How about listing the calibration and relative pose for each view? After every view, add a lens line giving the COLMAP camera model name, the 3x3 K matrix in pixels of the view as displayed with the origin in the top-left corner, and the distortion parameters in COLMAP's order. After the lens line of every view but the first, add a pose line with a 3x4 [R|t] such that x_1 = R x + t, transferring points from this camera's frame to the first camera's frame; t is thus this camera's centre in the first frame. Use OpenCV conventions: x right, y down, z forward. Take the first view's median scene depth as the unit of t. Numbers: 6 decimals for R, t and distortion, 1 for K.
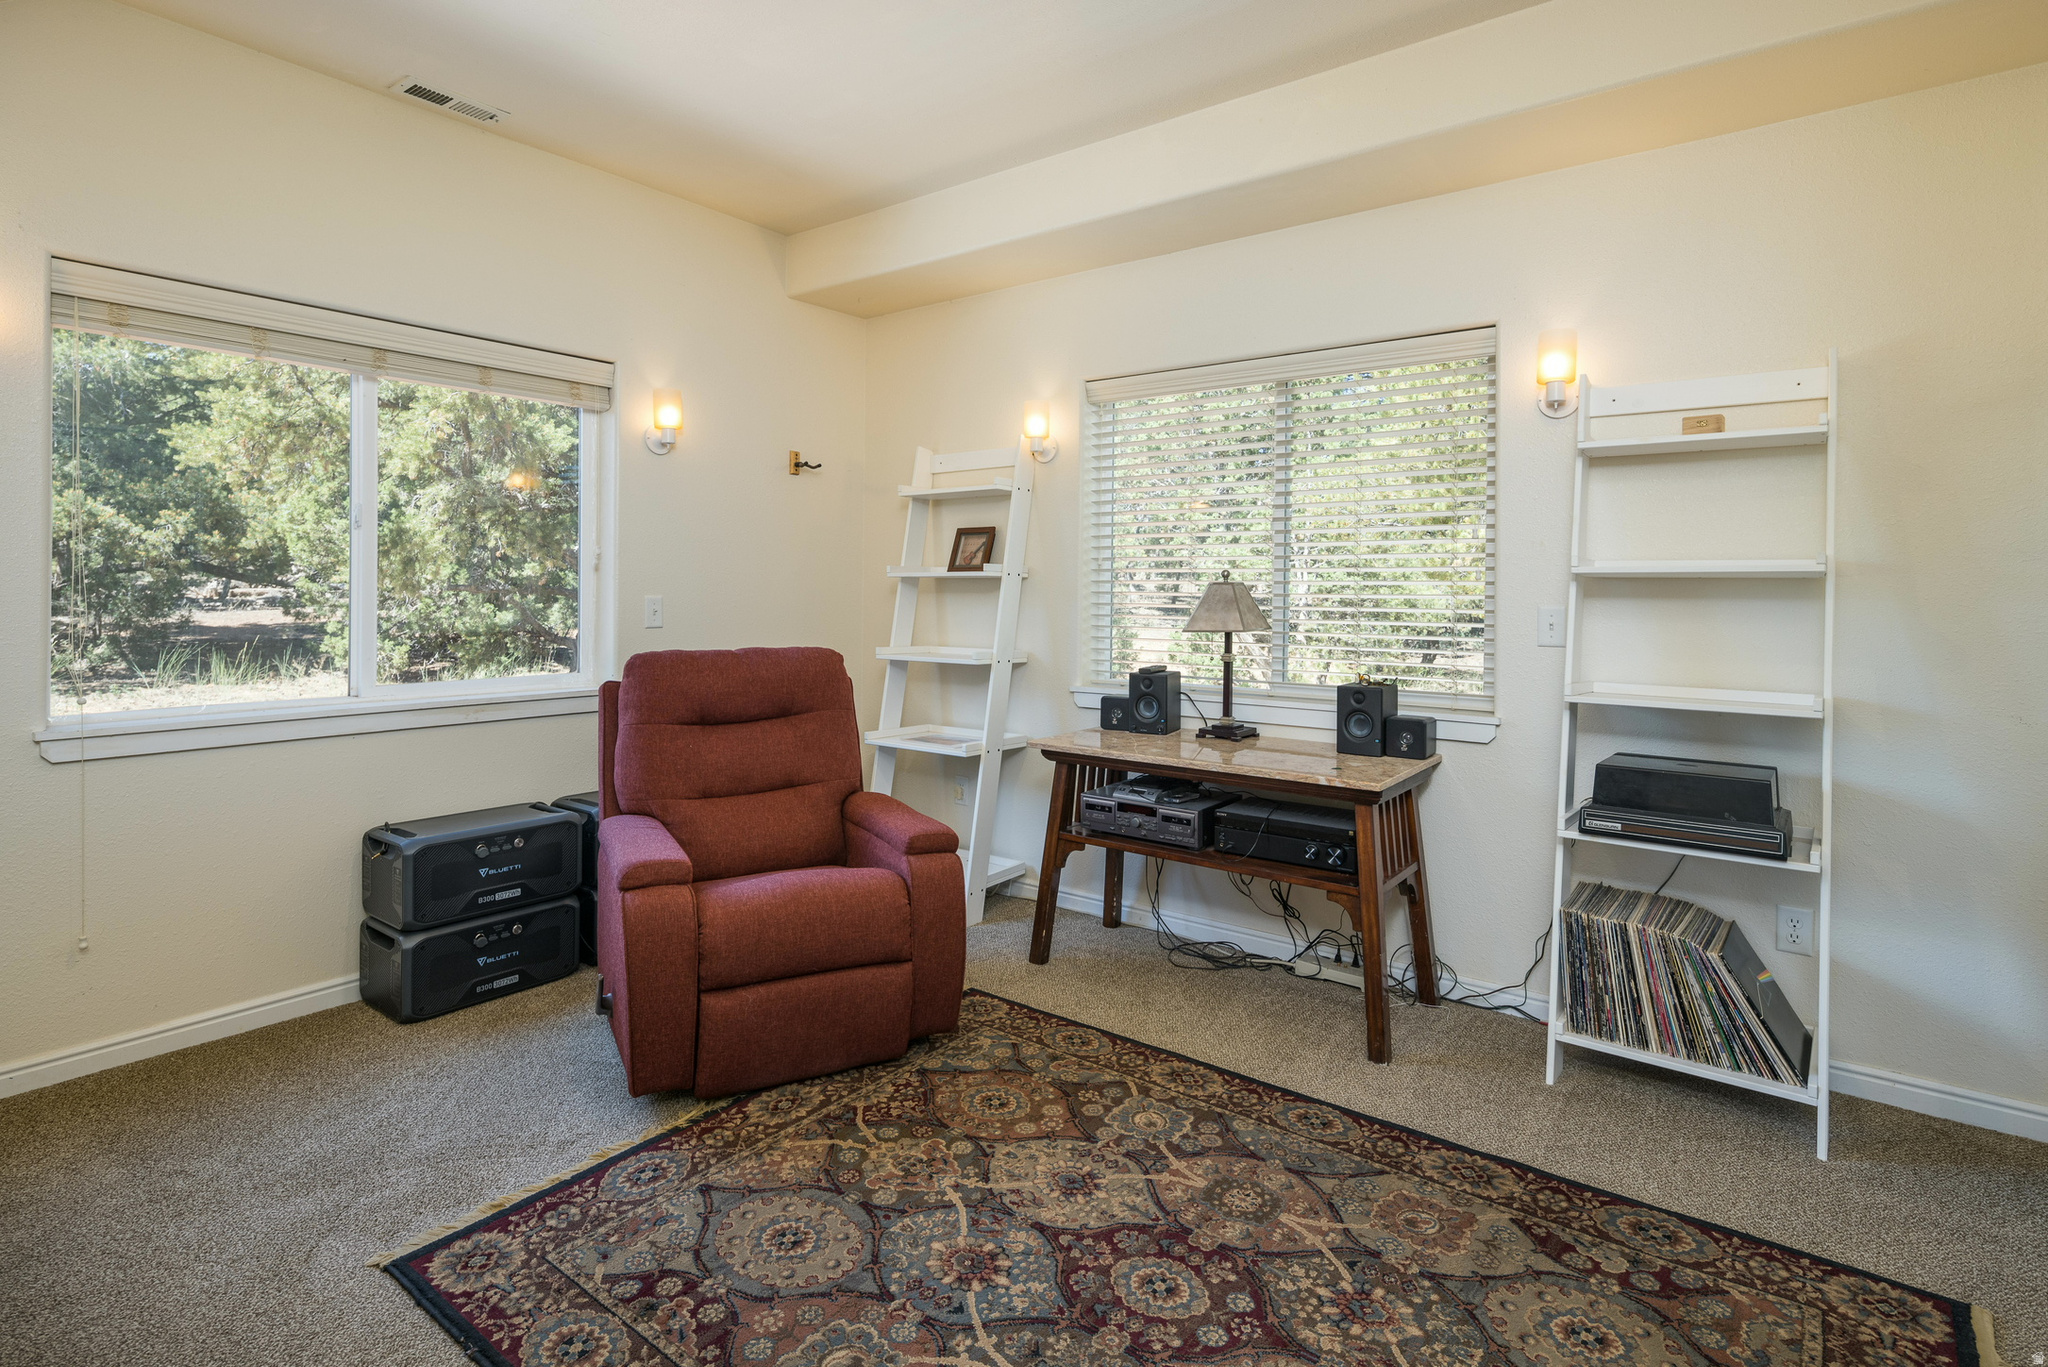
lens RADIAL K [[979.9, 0, 1009.8], [0, 979.9, 674.3], [0, 0, 1]] dist [0.000571, -0.001651]
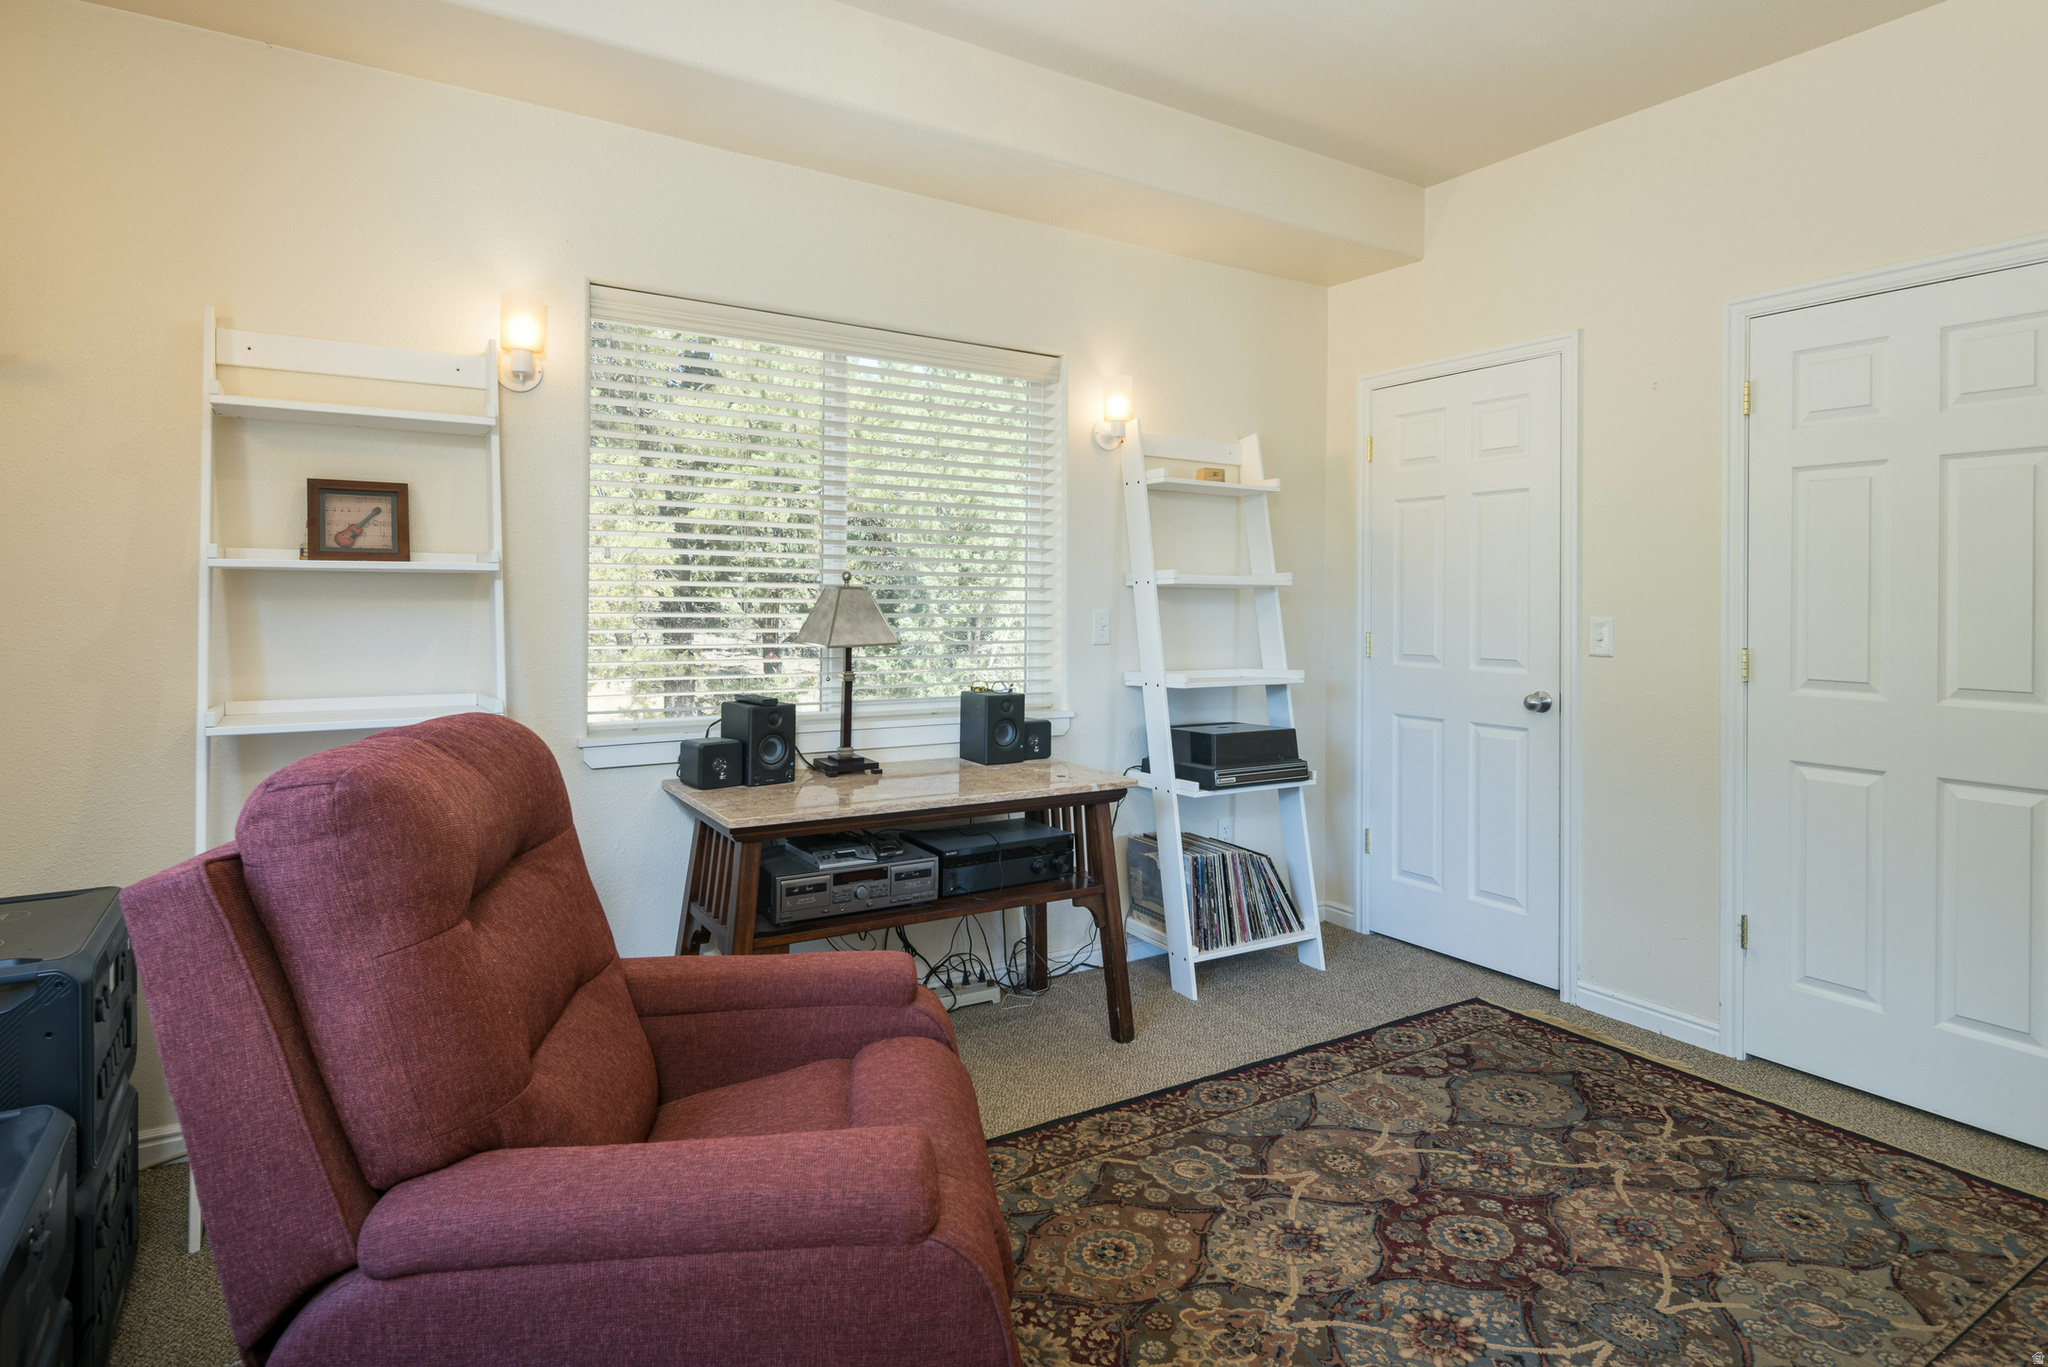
lens RADIAL K [[1103.4, 0, 1016.6], [0, 1103.4, 681.3], [0, 0, 1]] dist [0.001100, -0.000942]
pose [[0.360142, -0.073252, 0.930017, -0.866465], [0.072471, 0.996097, 0.050392, -0.071808], [-0.930078, 0.049251, 0.364045, 0.757532]]
